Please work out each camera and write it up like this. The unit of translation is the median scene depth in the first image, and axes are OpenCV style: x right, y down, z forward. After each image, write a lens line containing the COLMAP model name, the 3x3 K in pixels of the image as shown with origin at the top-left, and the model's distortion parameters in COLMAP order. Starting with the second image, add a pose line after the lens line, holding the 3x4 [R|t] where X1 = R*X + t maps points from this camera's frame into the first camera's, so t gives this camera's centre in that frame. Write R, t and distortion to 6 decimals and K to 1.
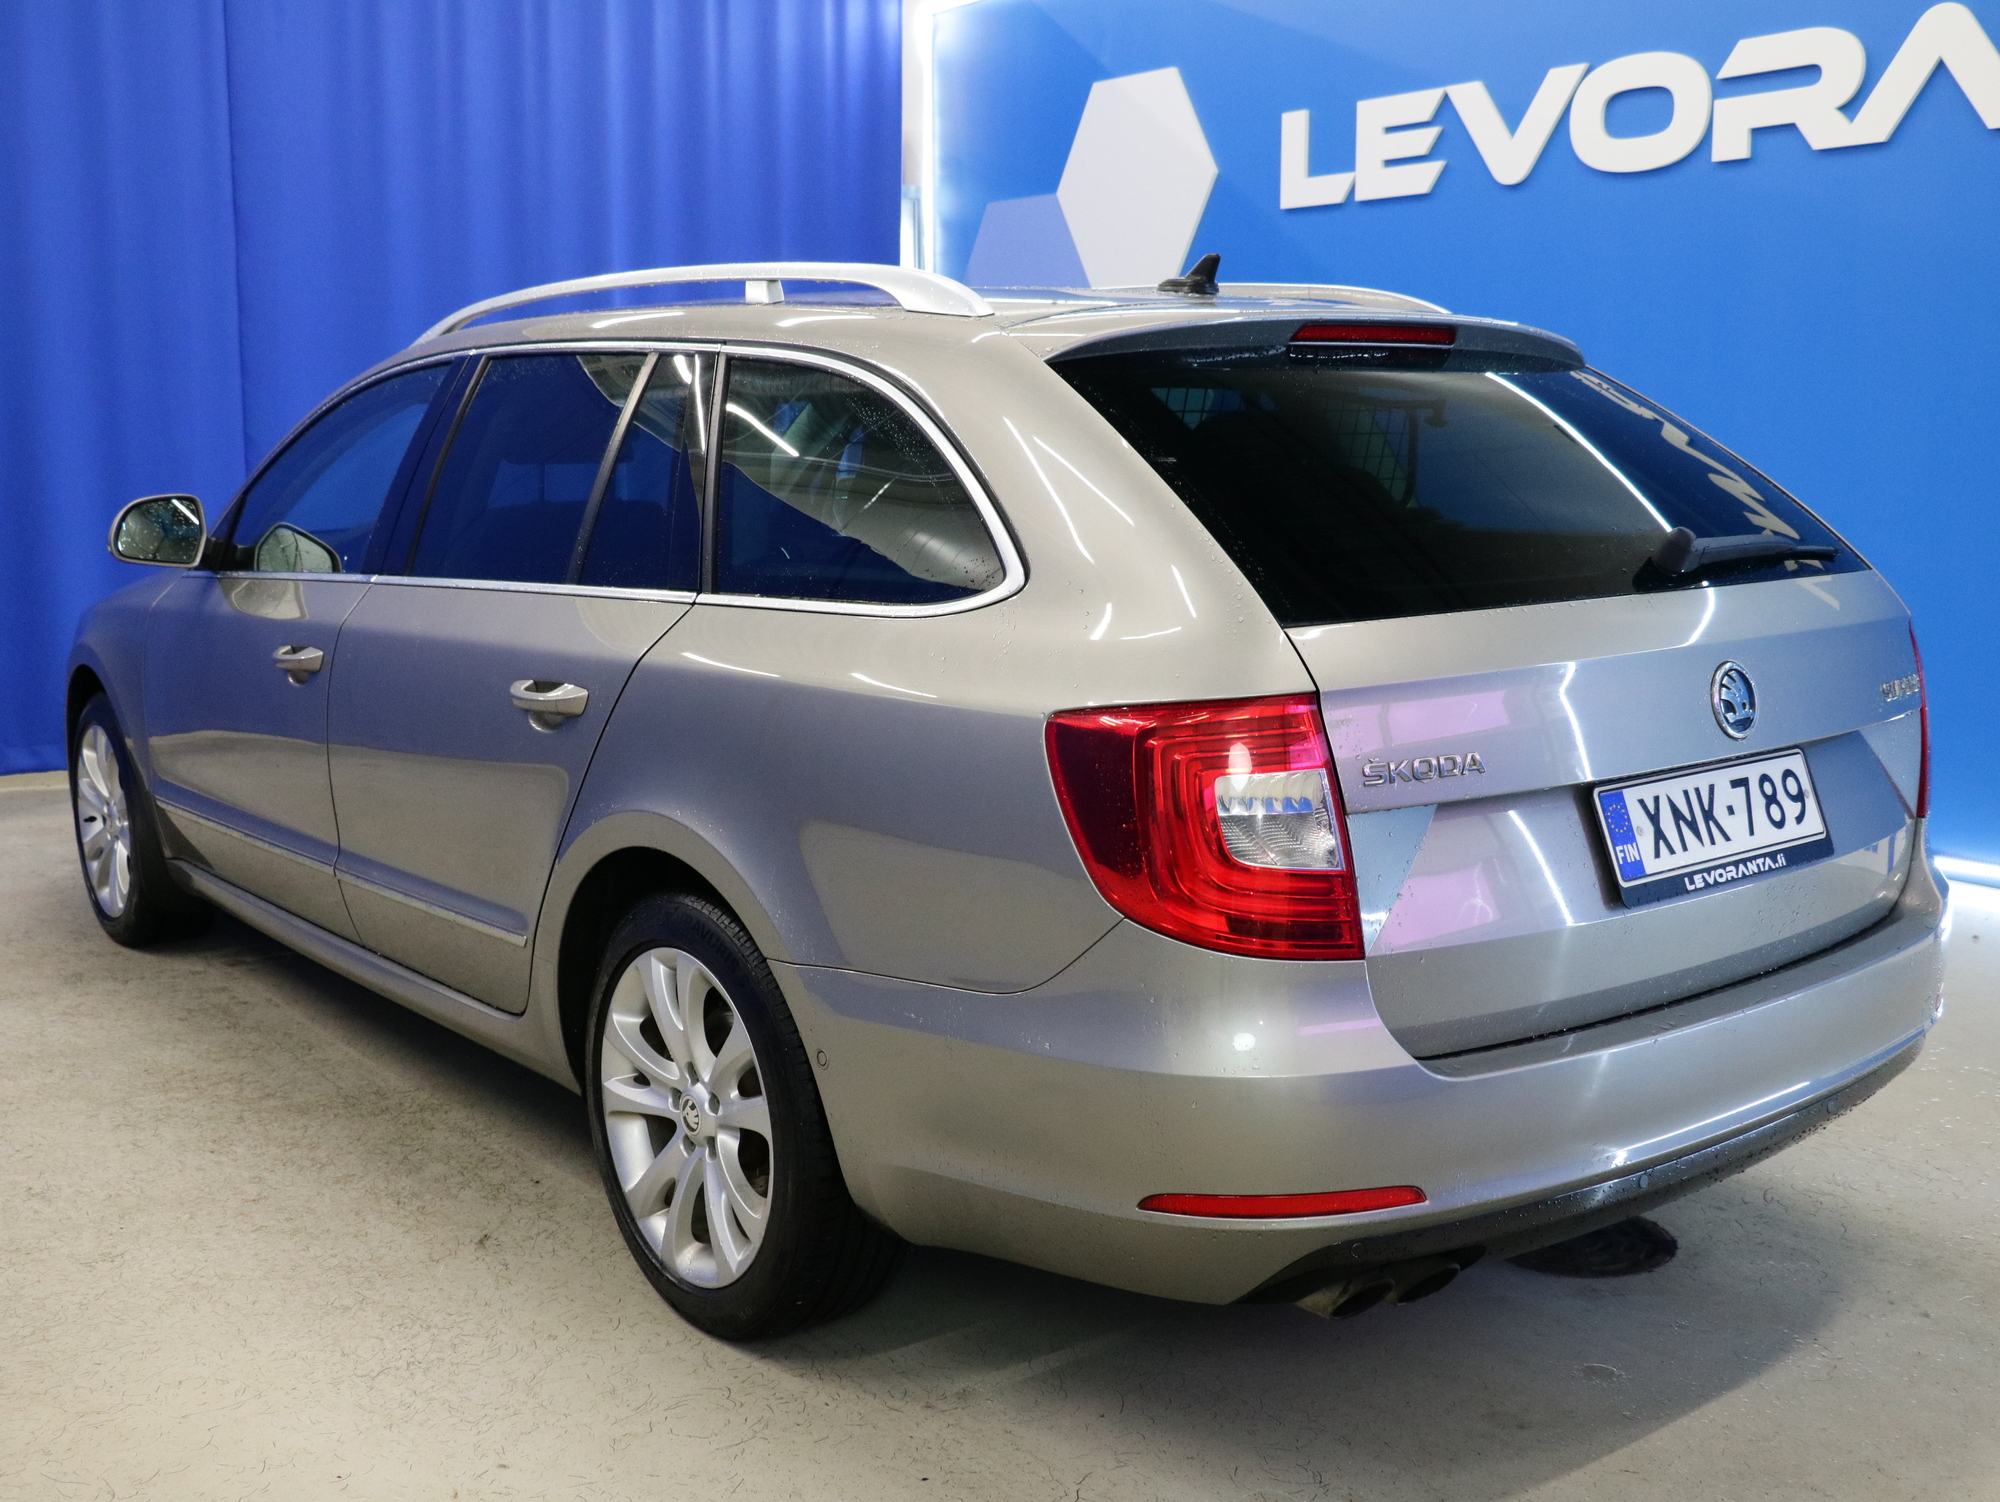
lens RADIAL K [[2006.1, 0, 1001.9], [0, 2006.1, 744.3], [0, 0, 1]] dist [-0.022922, 0.000000]
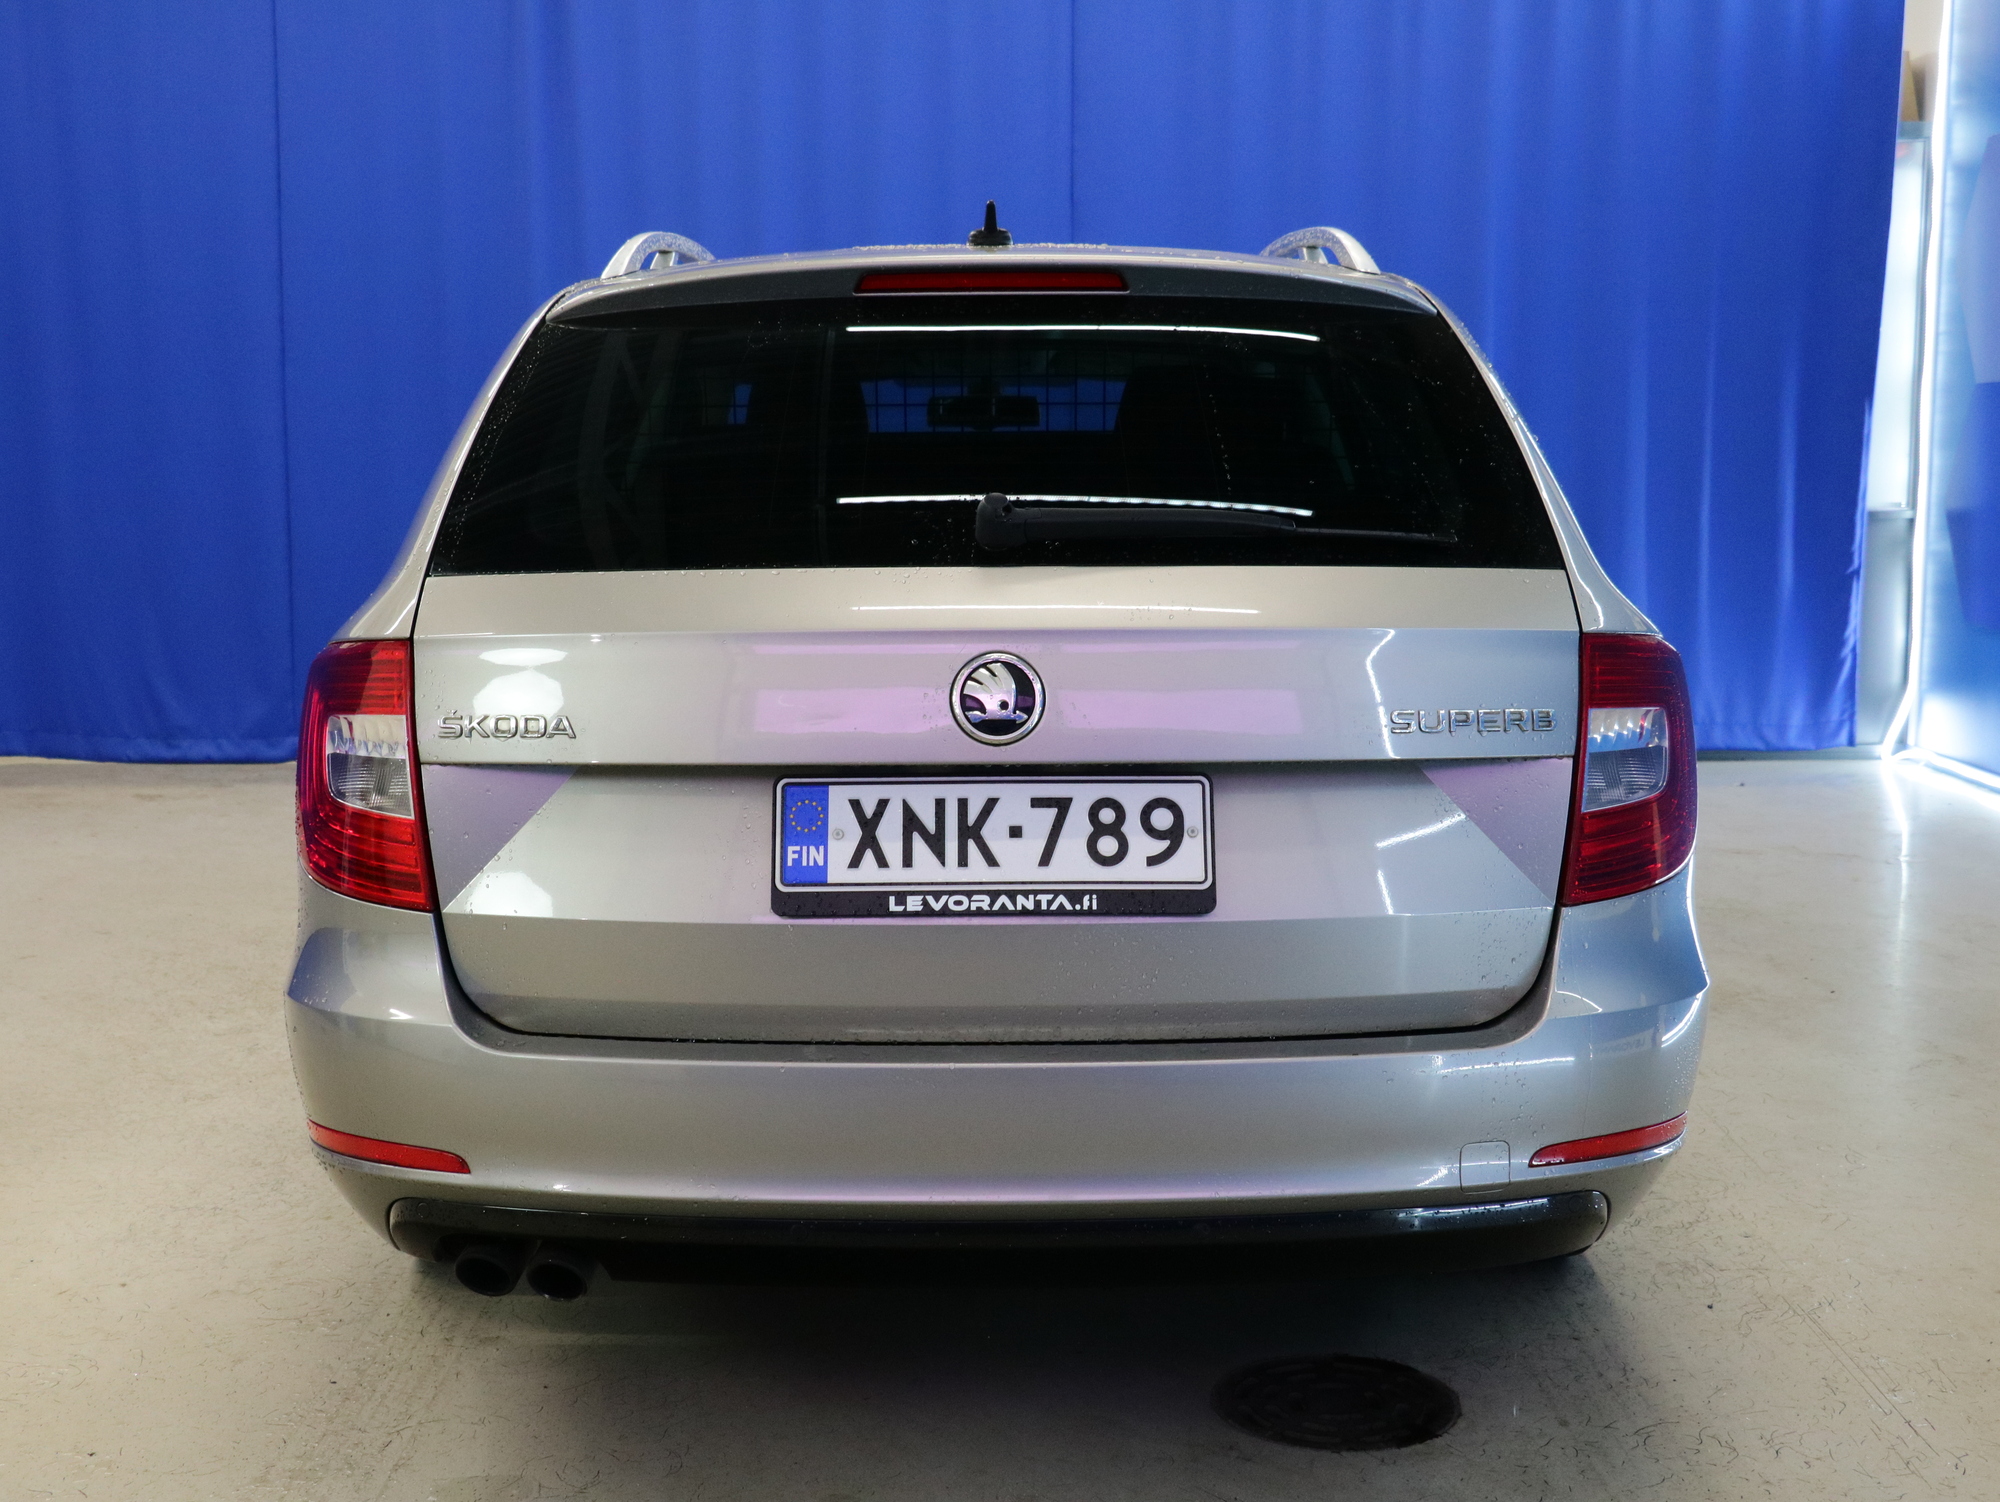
lens RADIAL K [[2322.9, 0, 1002.0], [0, 2322.9, 745.7], [0, 0, 1]] dist [-0.021543, 0.000000]
pose [[0.793291, 0.083106, -0.603144, 0.957077], [-0.099053, 0.995059, 0.006826, -0.009039], [0.600731, 0.054329, 0.797603, 0.224508]]
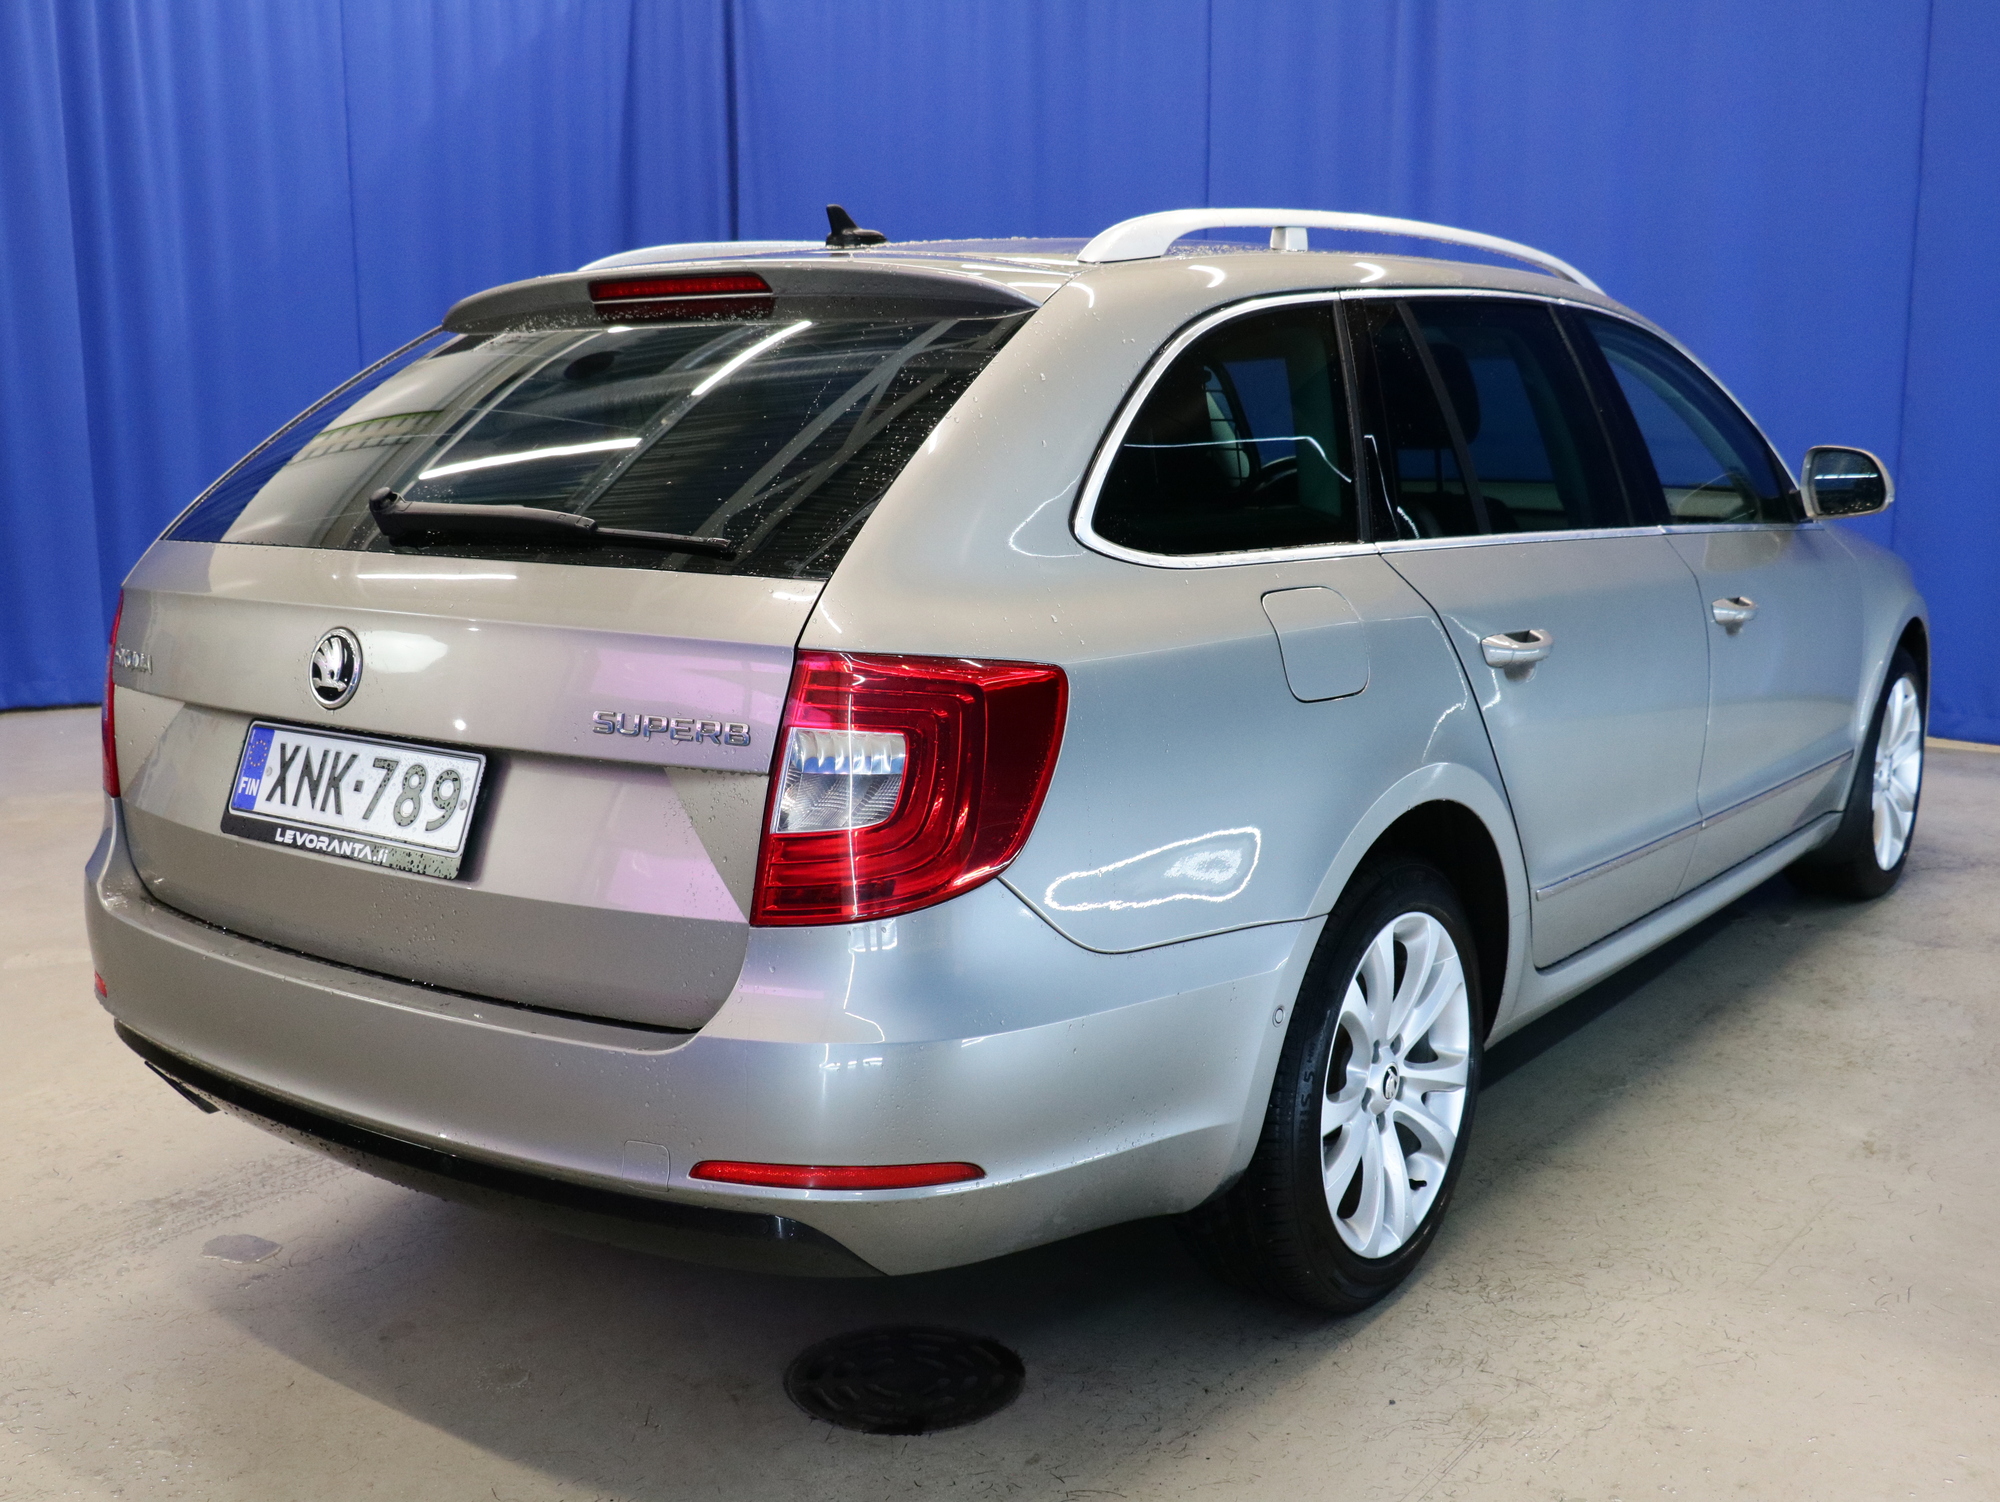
lens RADIAL K [[2006.1, 0, 1003.0], [0, 2006.1, 762.6], [0, 0, 1]] dist [-0.022922, 0.000000]
pose [[0.279068, 0.179898, -0.943270, 1.370765], [-0.150371, 0.978363, 0.142104, -0.162599], [0.948425, 0.102184, 0.300081, 1.020143]]
